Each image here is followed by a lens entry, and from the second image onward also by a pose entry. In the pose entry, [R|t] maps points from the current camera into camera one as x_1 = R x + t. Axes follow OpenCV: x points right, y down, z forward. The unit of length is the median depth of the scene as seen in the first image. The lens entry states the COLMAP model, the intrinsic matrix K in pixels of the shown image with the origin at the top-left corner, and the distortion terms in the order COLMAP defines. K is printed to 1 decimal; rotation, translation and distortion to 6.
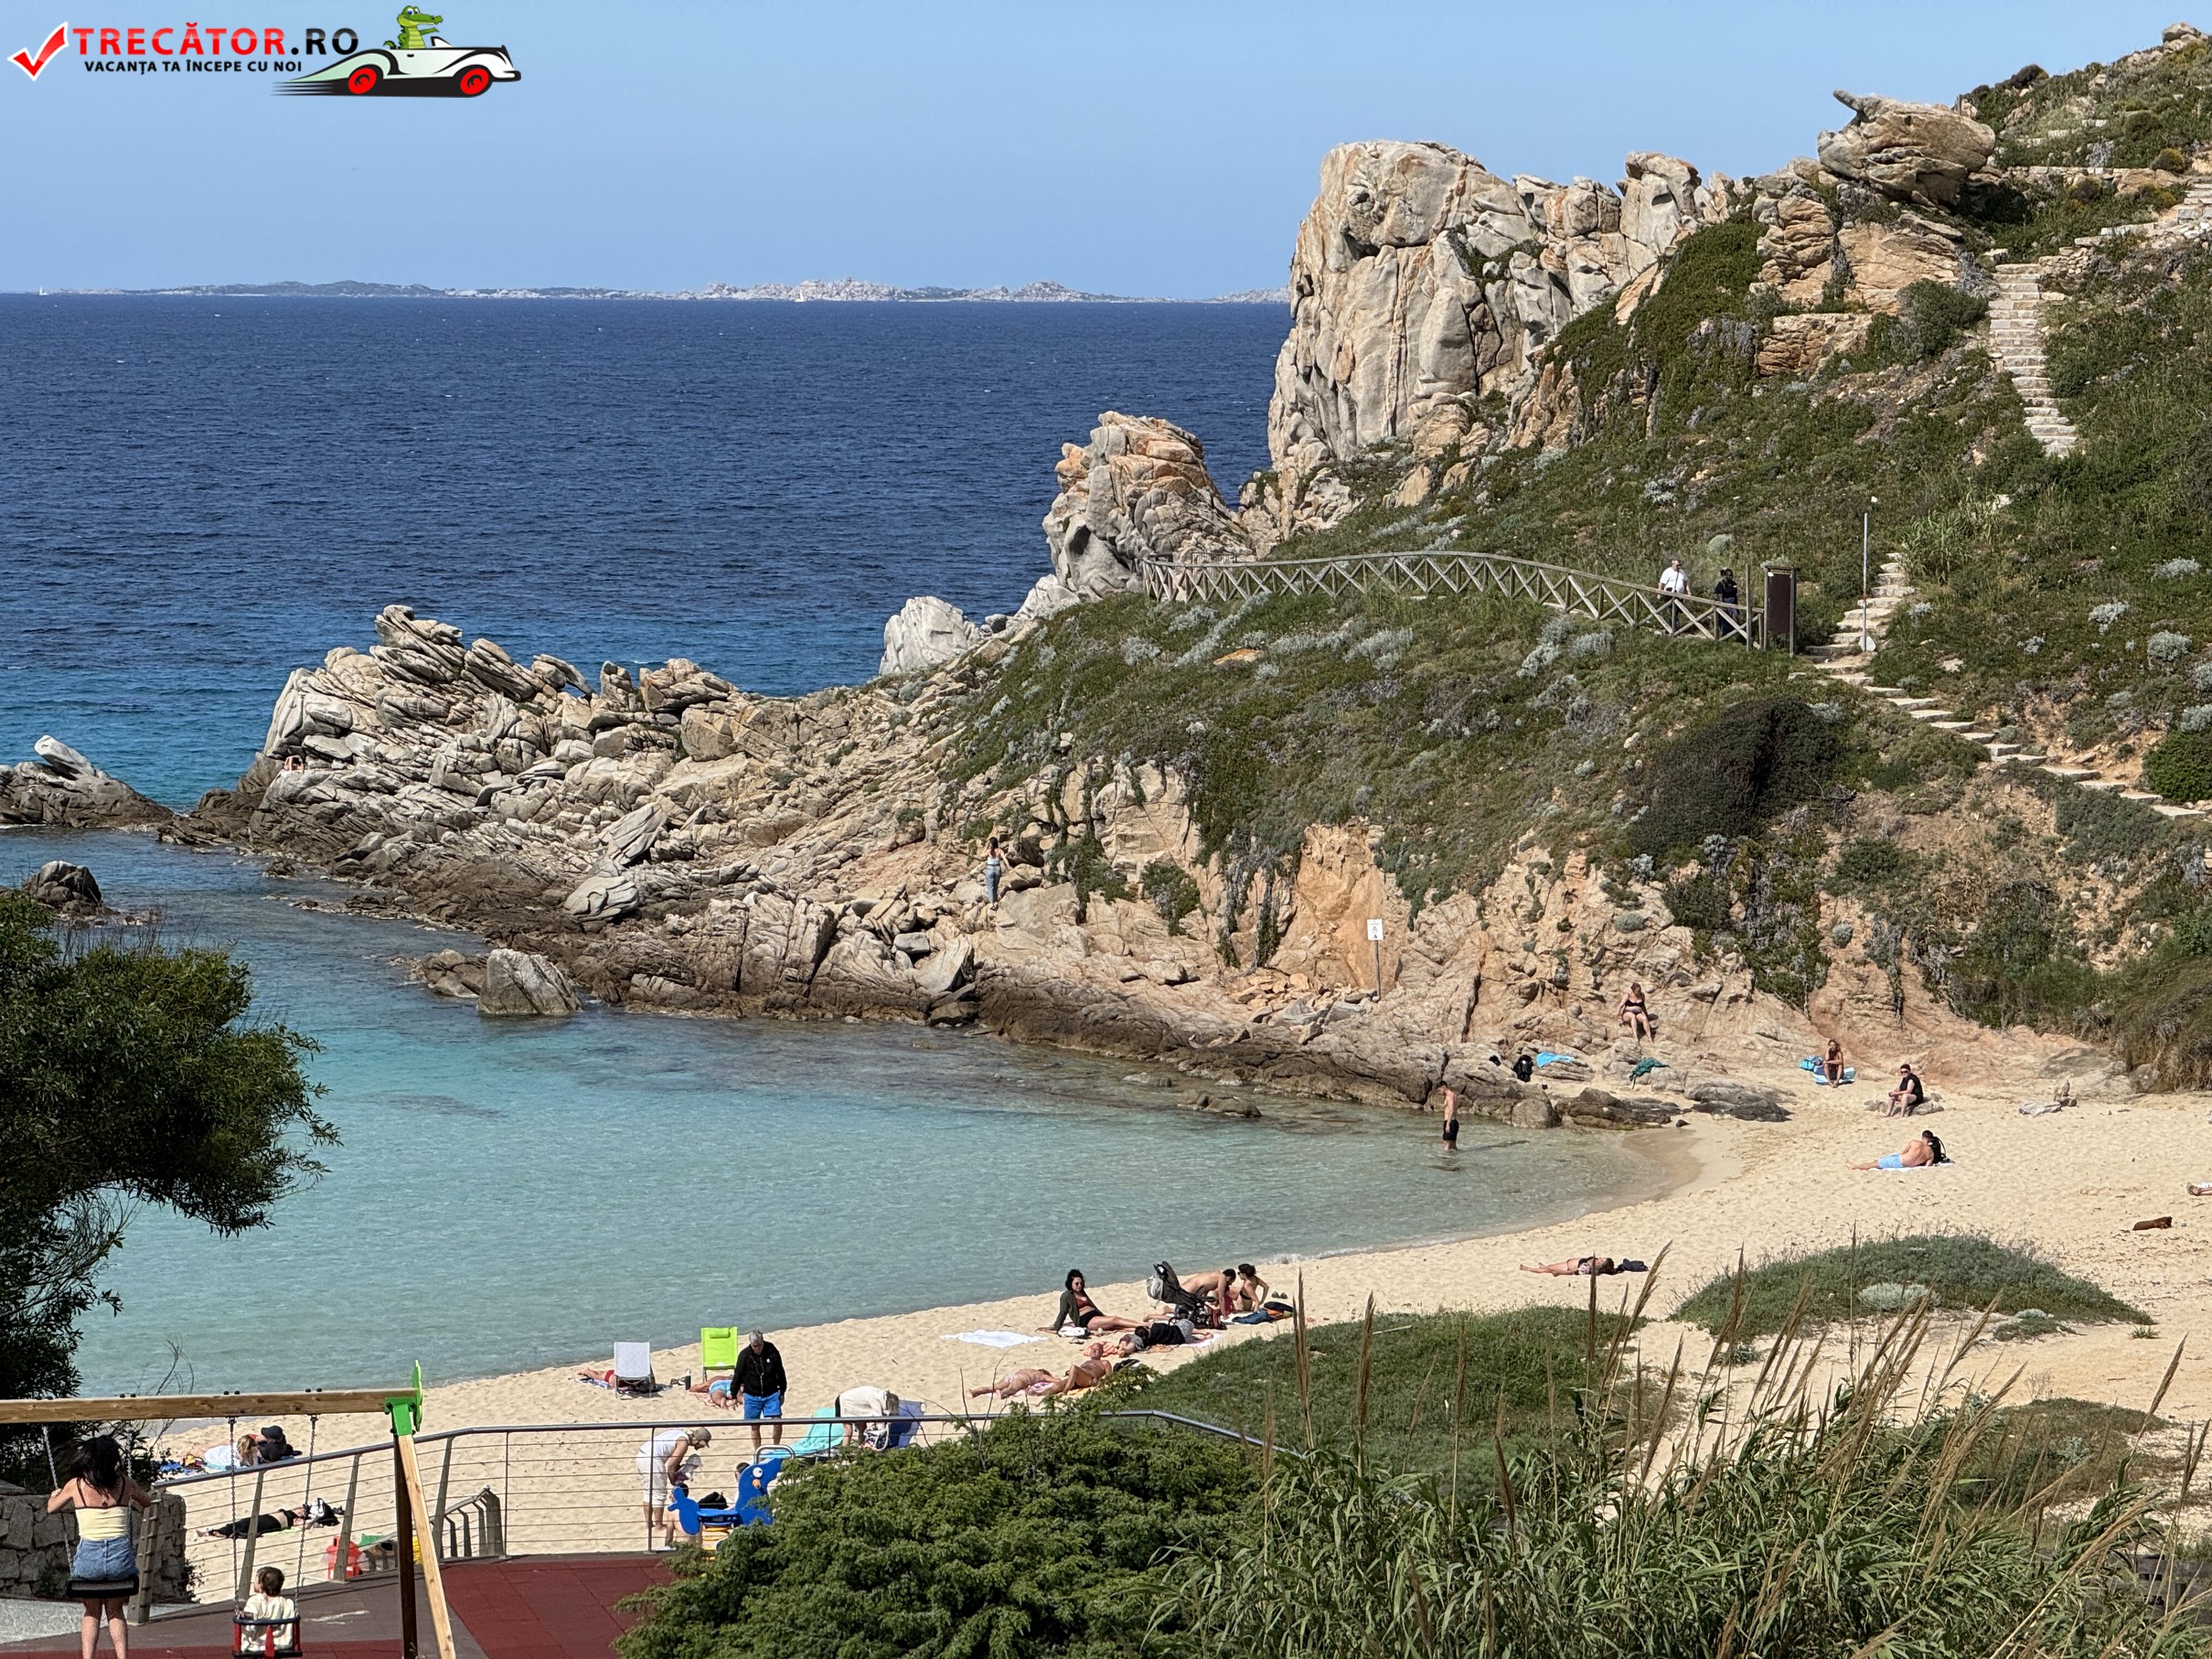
lens RADIAL K [[7663.8, 0, 1056.3], [0, 7663.8, 823.9], [0, 0, 1]] dist [0.226853, 0.281516]
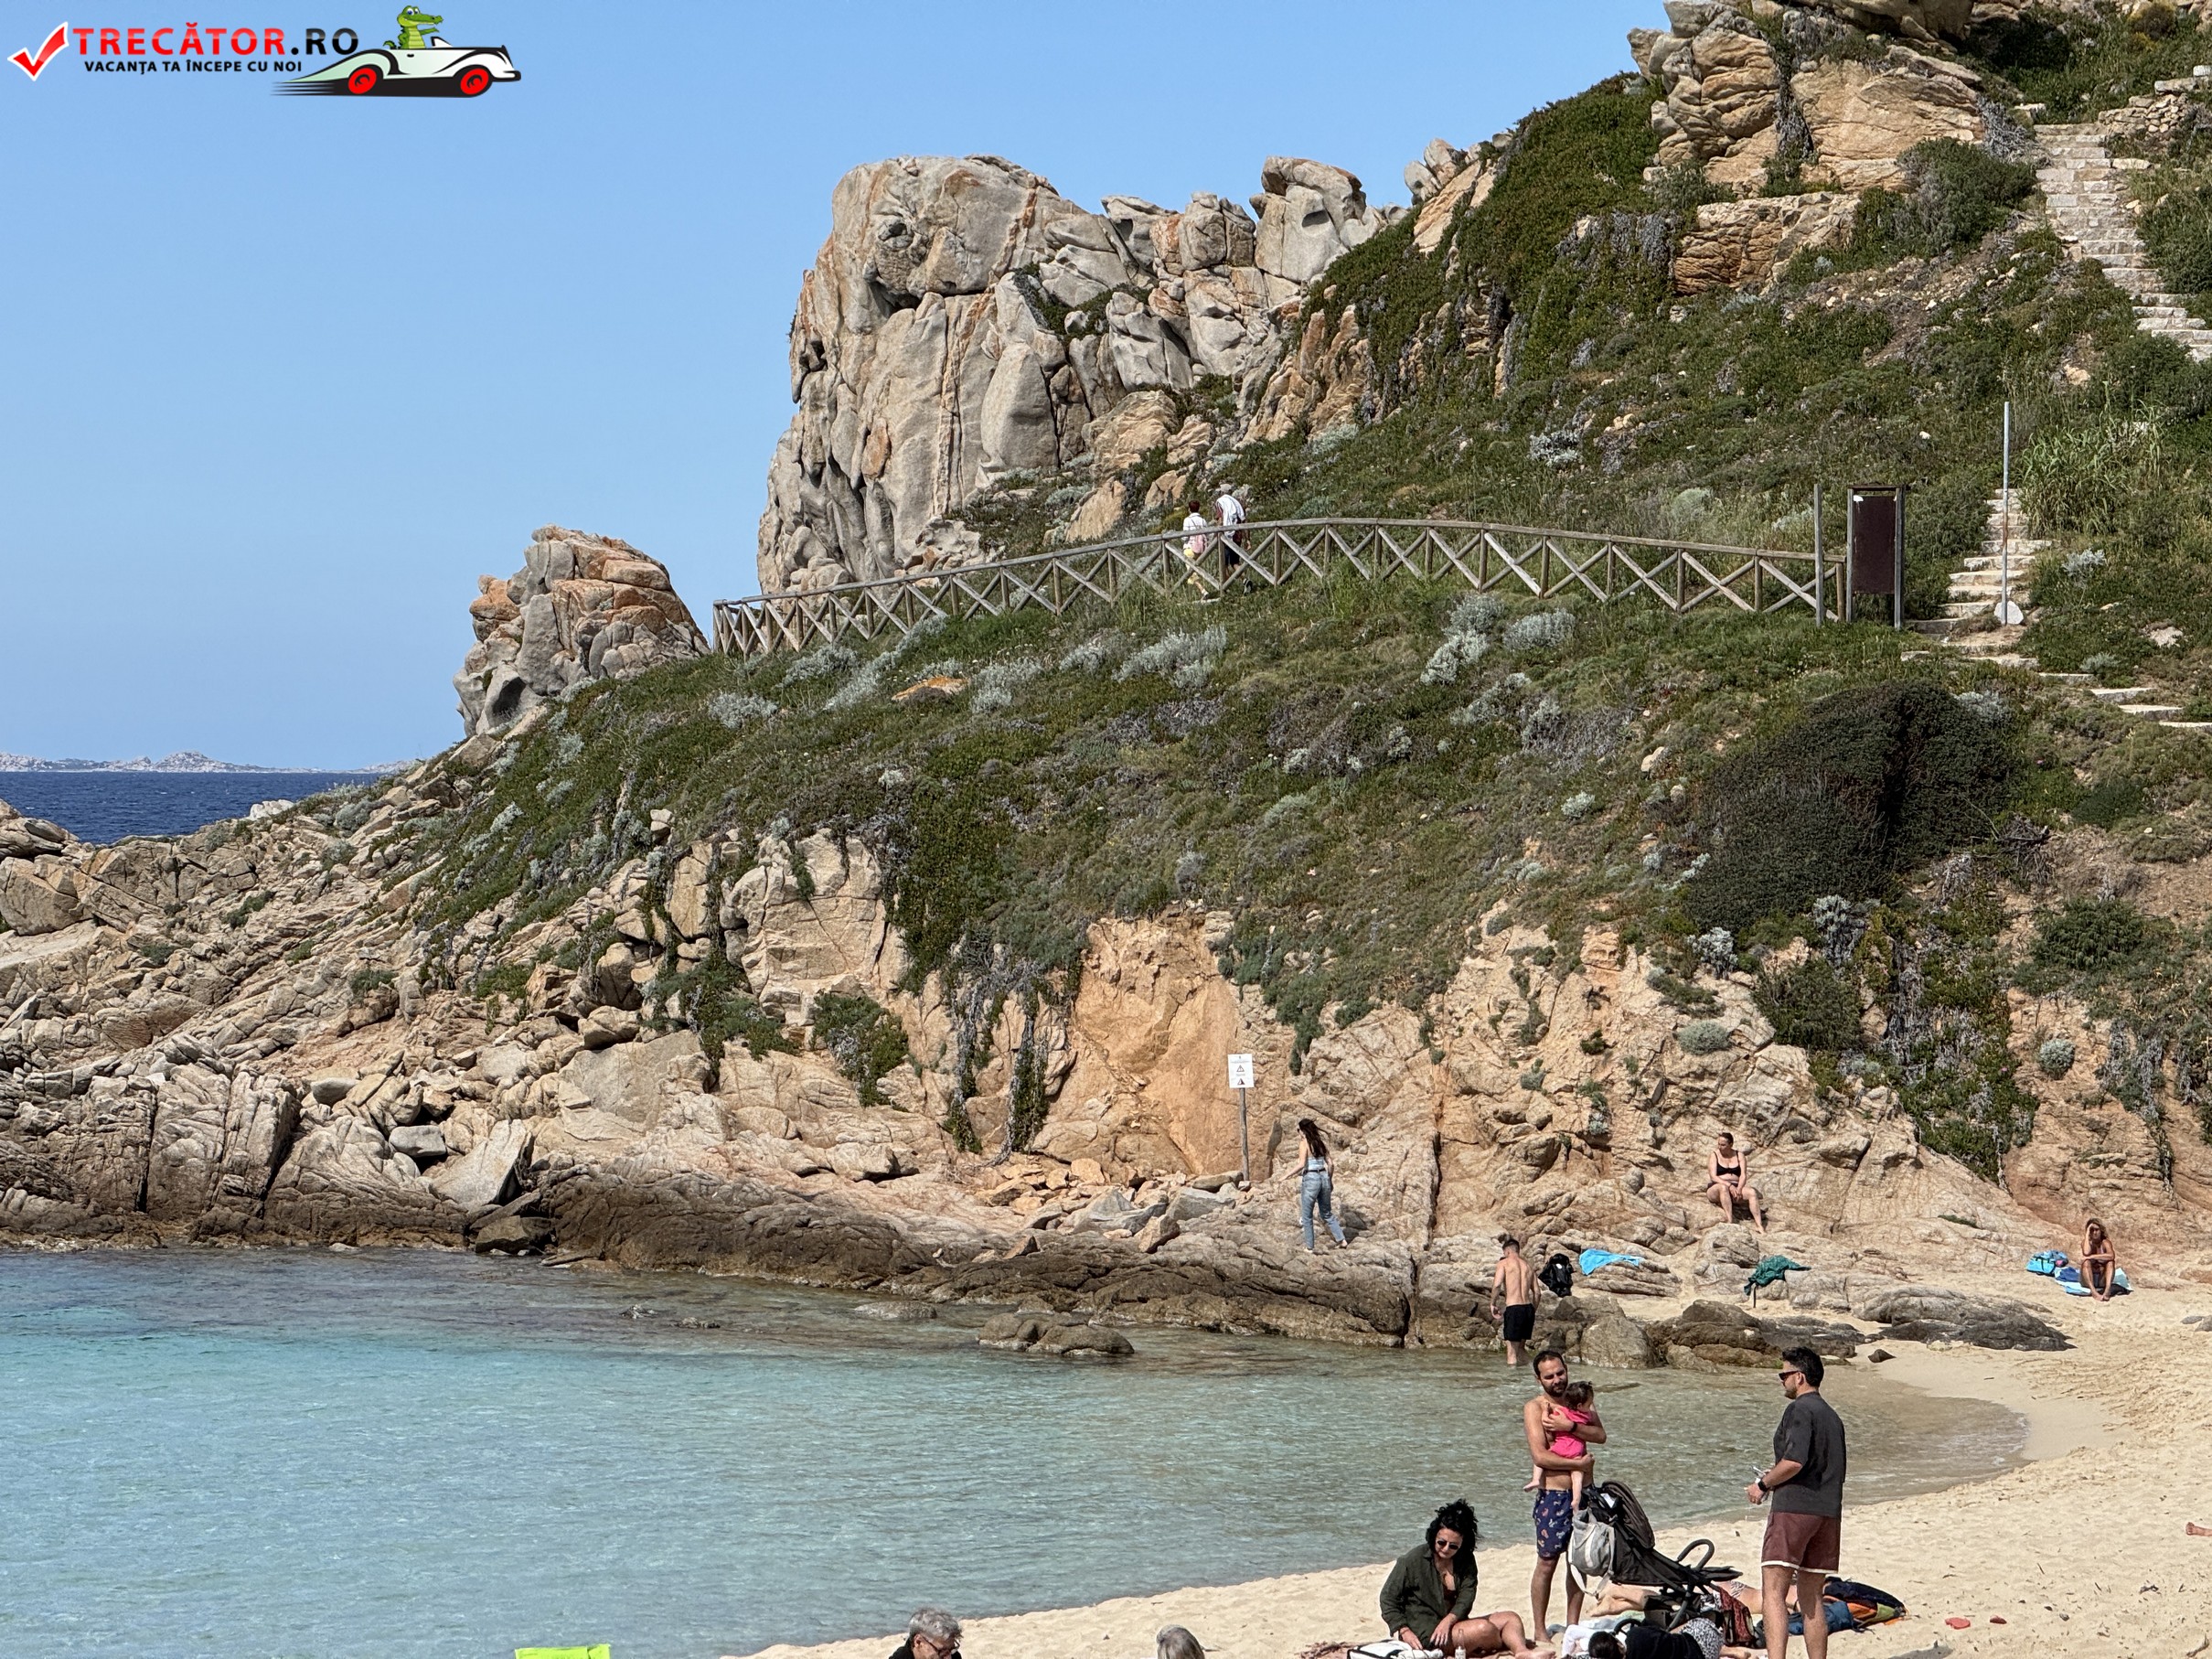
lens RADIAL K [[7663.8, 0, 1056.3], [0, 7663.8, 823.9], [0, 0, 1]] dist [0.226853, 0.281516]
pose [[0.993791, -0.001077, 0.111256, -0.036623], [0.007975, 0.998071, -0.061571, 0.028621], [-0.110975, 0.062076, 0.991883, 0.362942]]
